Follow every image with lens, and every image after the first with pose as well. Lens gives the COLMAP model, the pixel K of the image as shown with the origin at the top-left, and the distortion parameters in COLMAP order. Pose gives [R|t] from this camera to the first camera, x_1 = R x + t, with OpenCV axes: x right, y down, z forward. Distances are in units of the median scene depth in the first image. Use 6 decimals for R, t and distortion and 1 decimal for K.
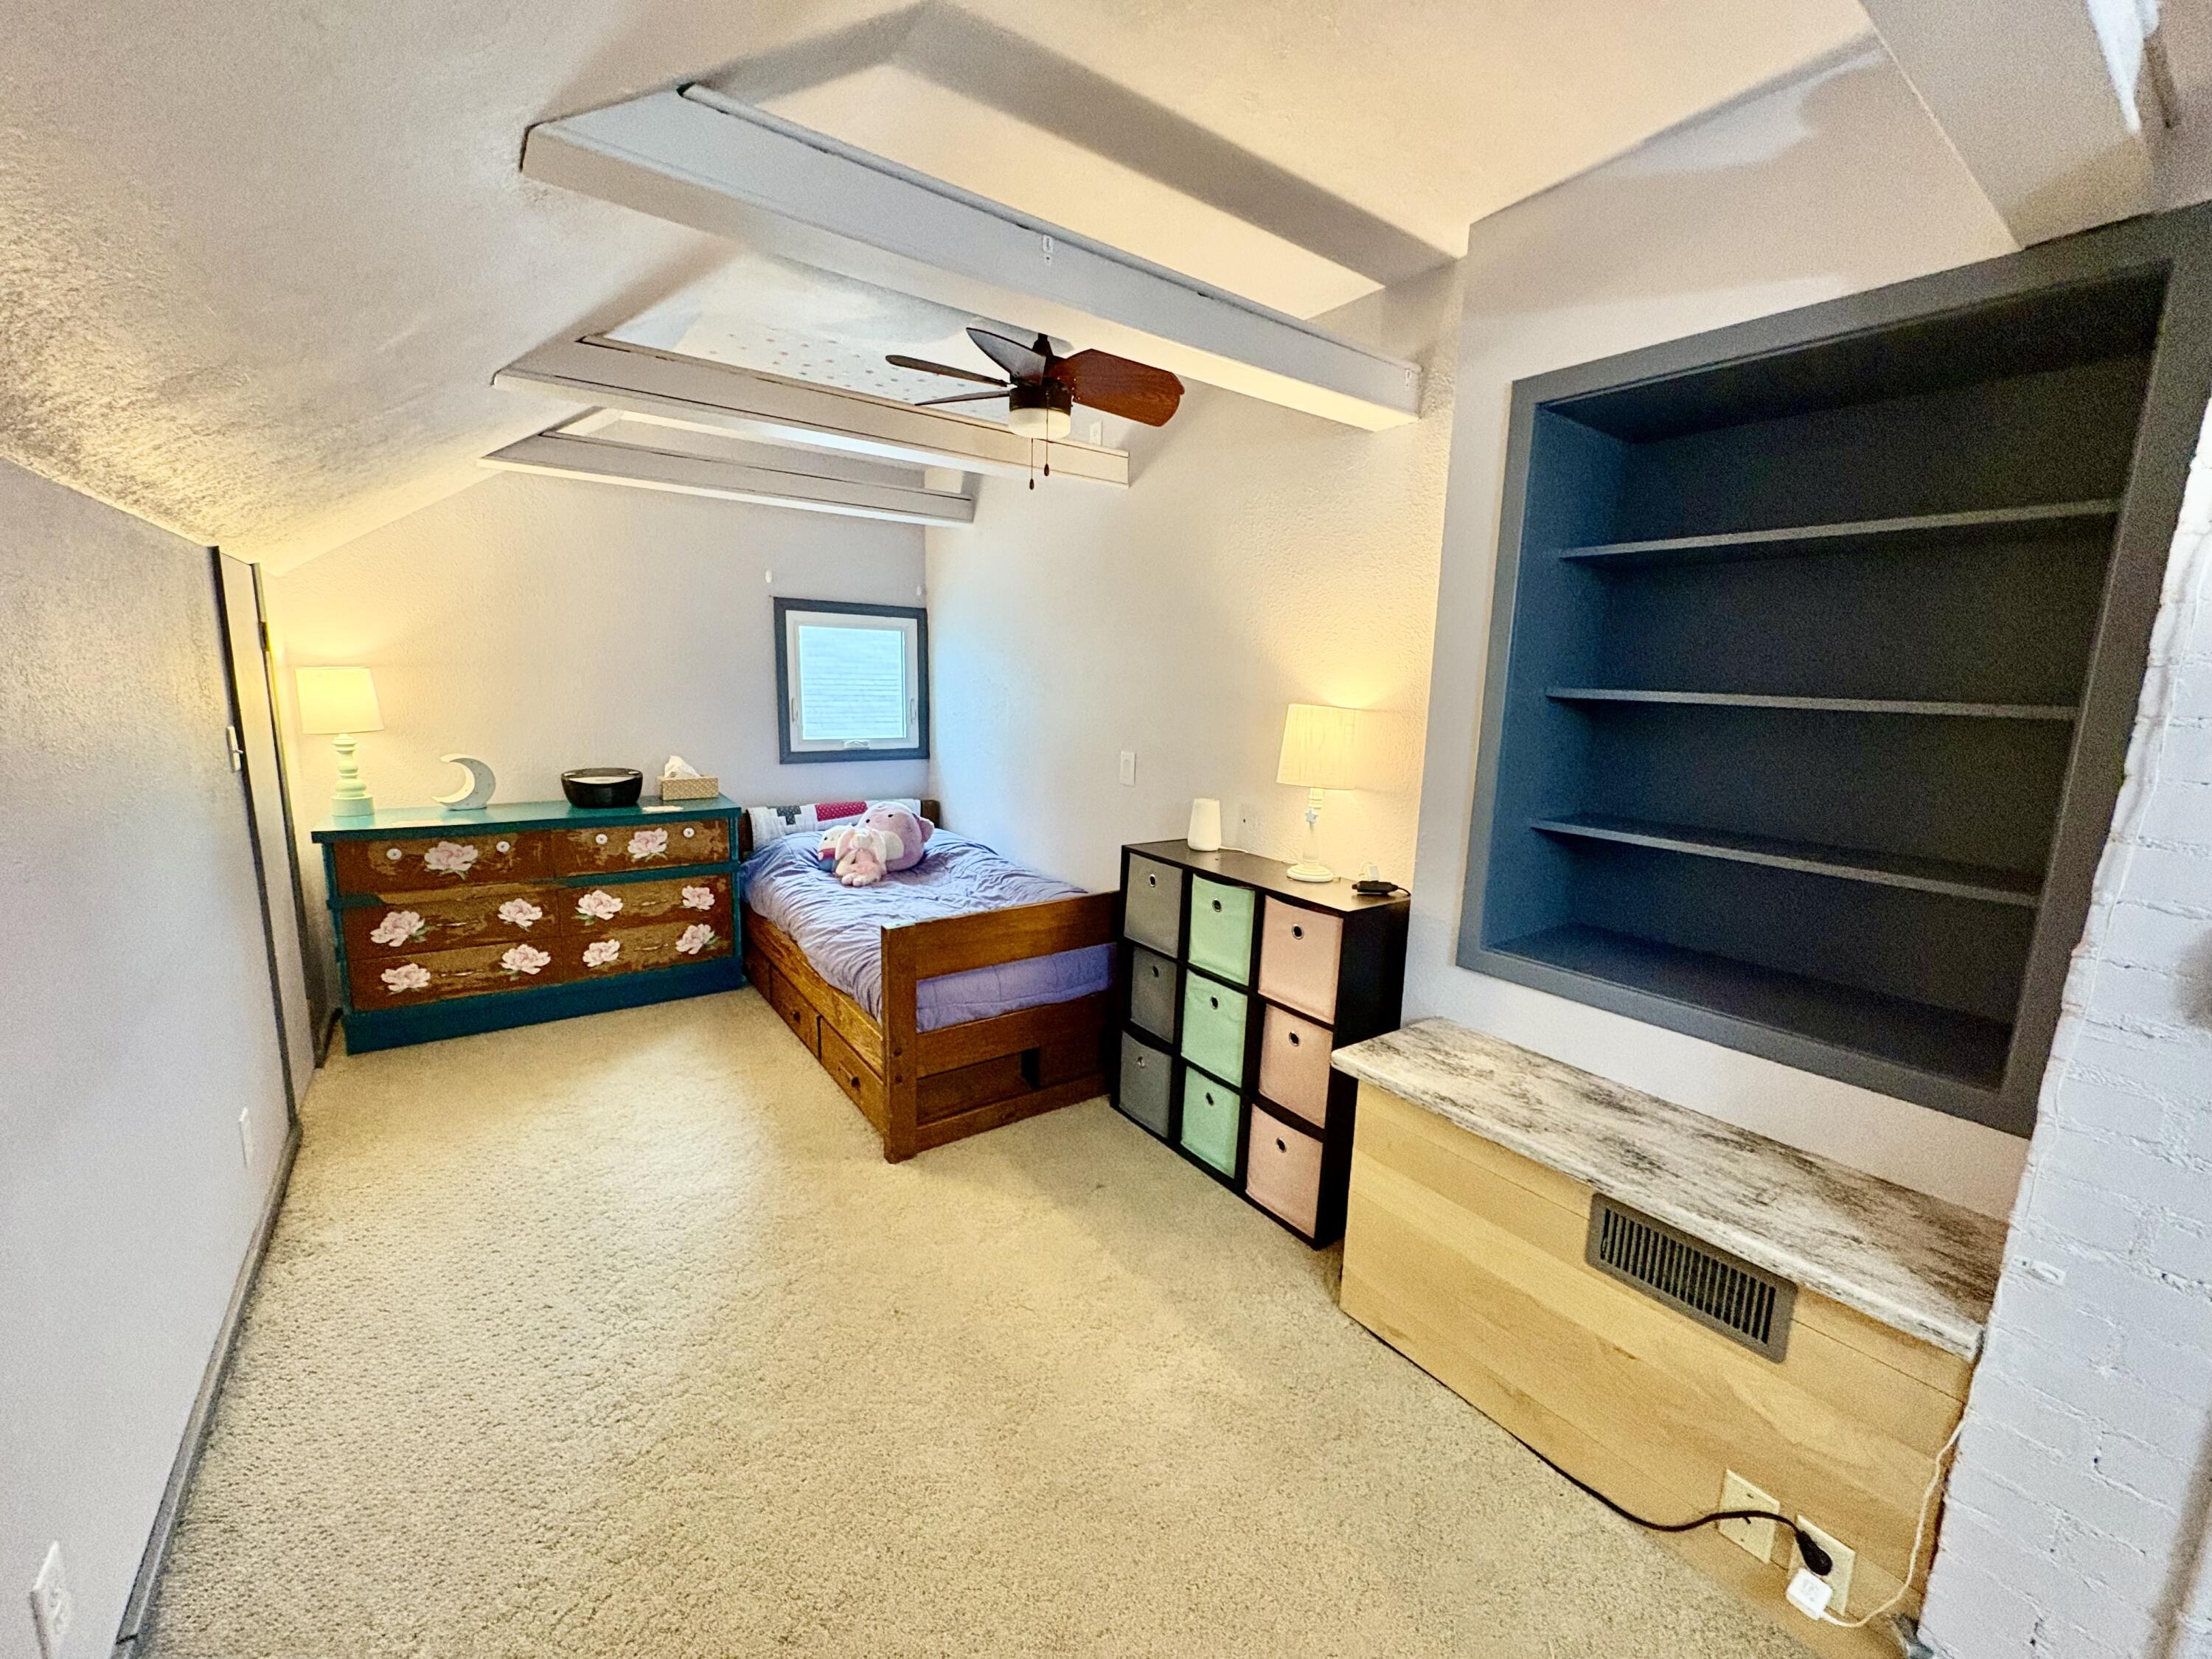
lens RADIAL K [[881.1, 0, 1107.8], [0, 881.1, 832.2], [0, 0, 1]] dist [0.000807, -0.000254]
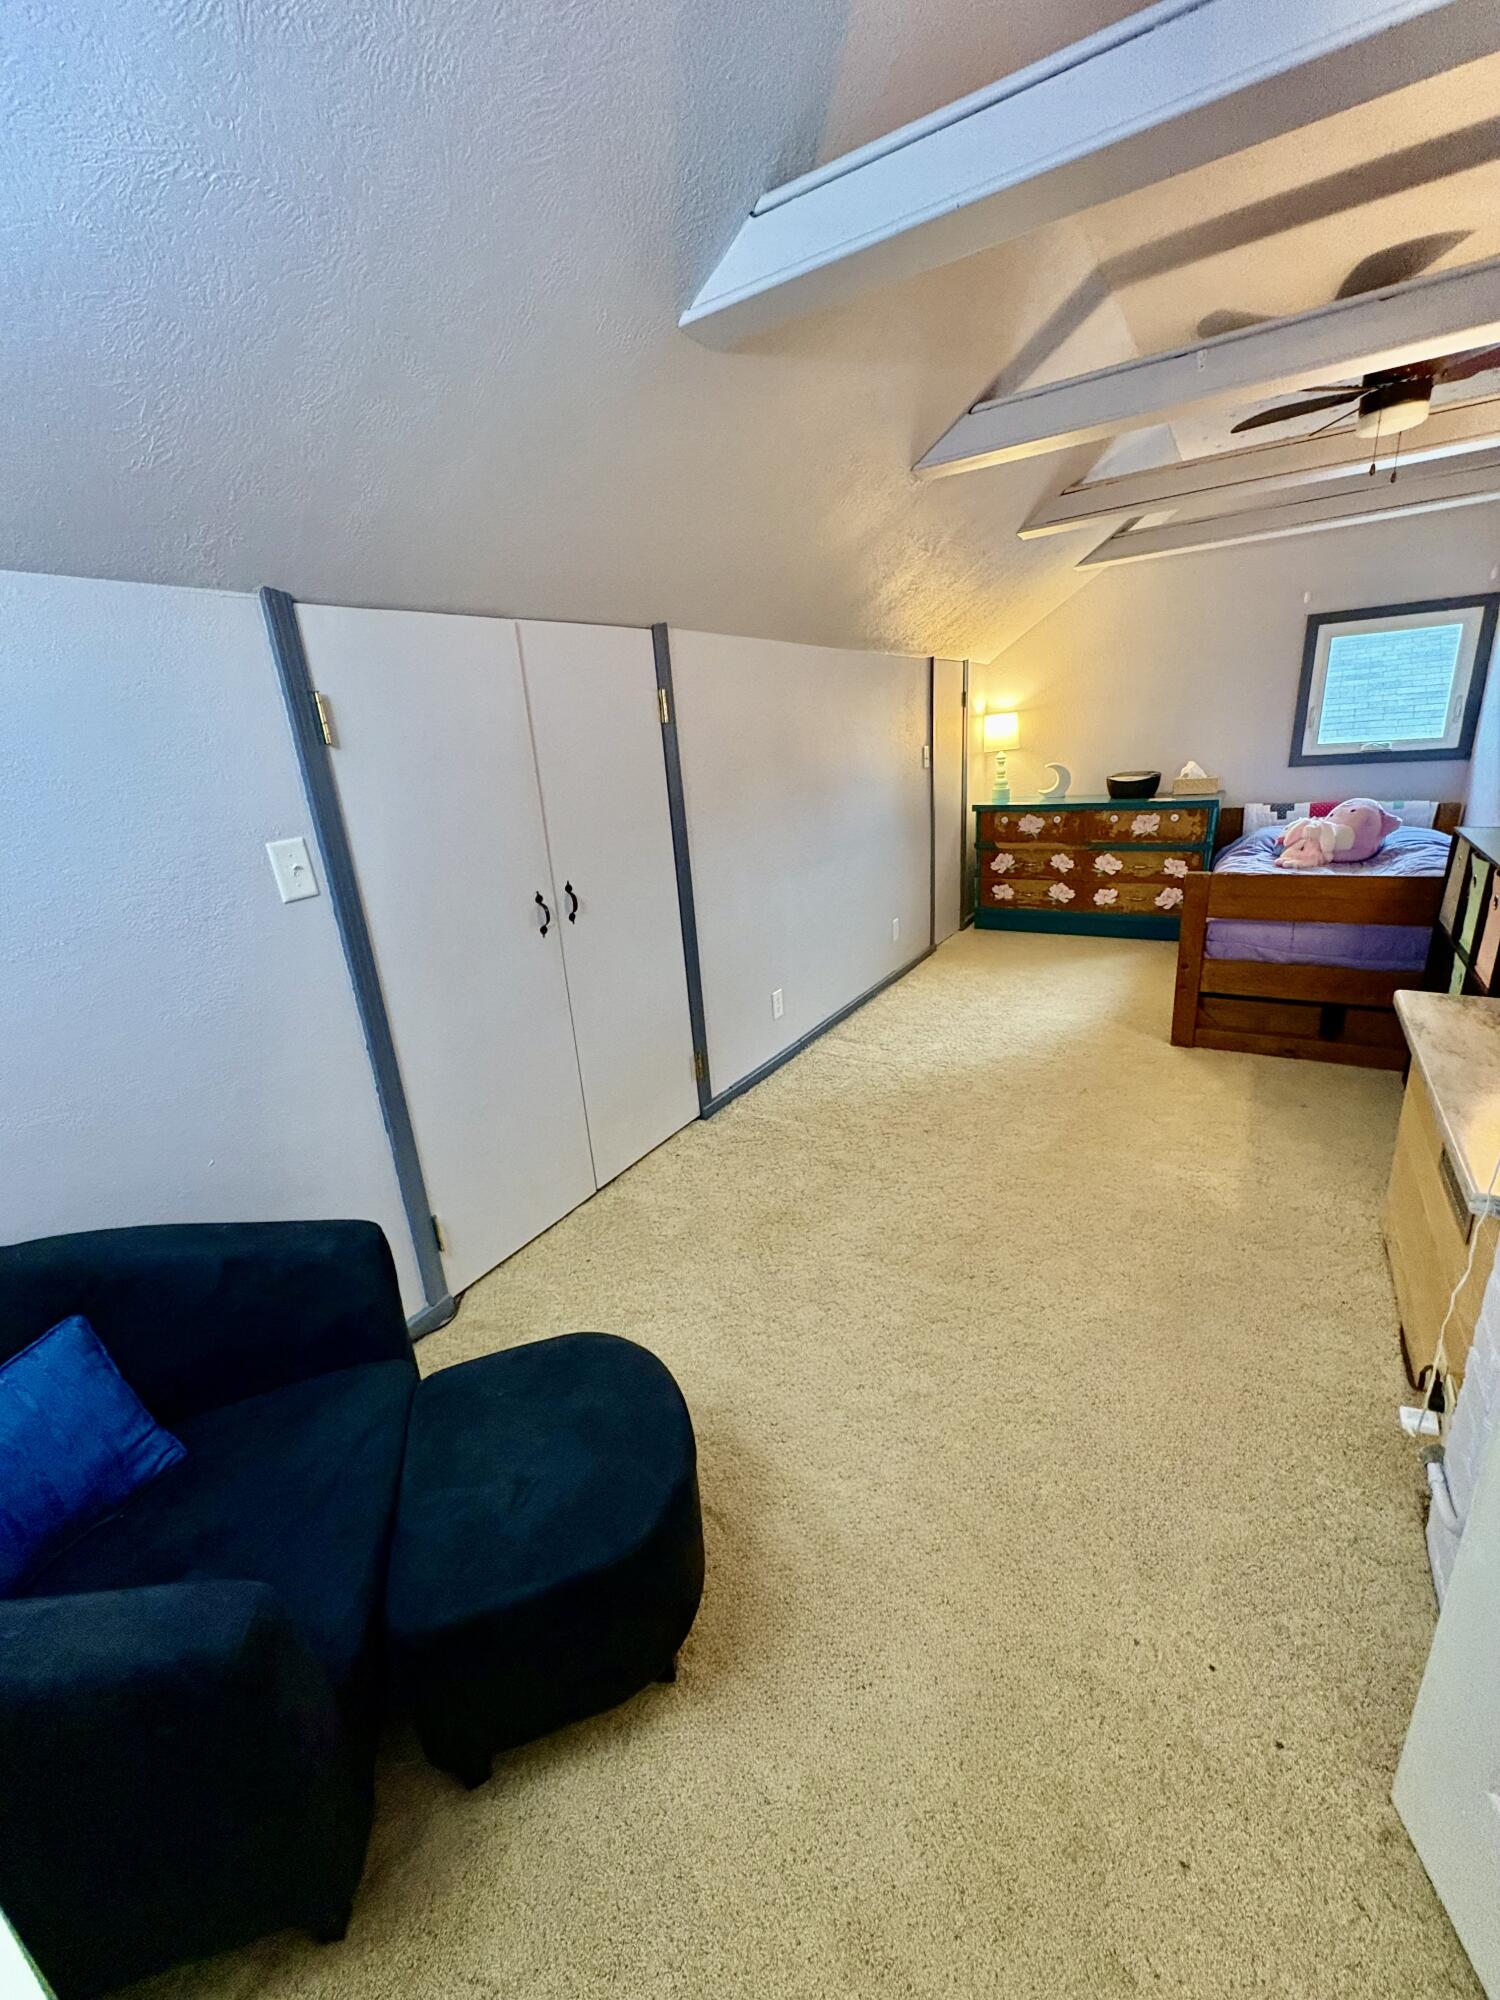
lens RADIAL K [[796.7, 0, 739.6], [0, 796.7, 1003.5], [0, 0, 1]] dist [0.000807, -0.000254]
pose [[0.354317, 0.237537, -0.904453, 0.499576], [-0.079037, 0.971346, 0.224142, 0.060149], [0.931779, -0.007932, 0.362939, -0.085154]]
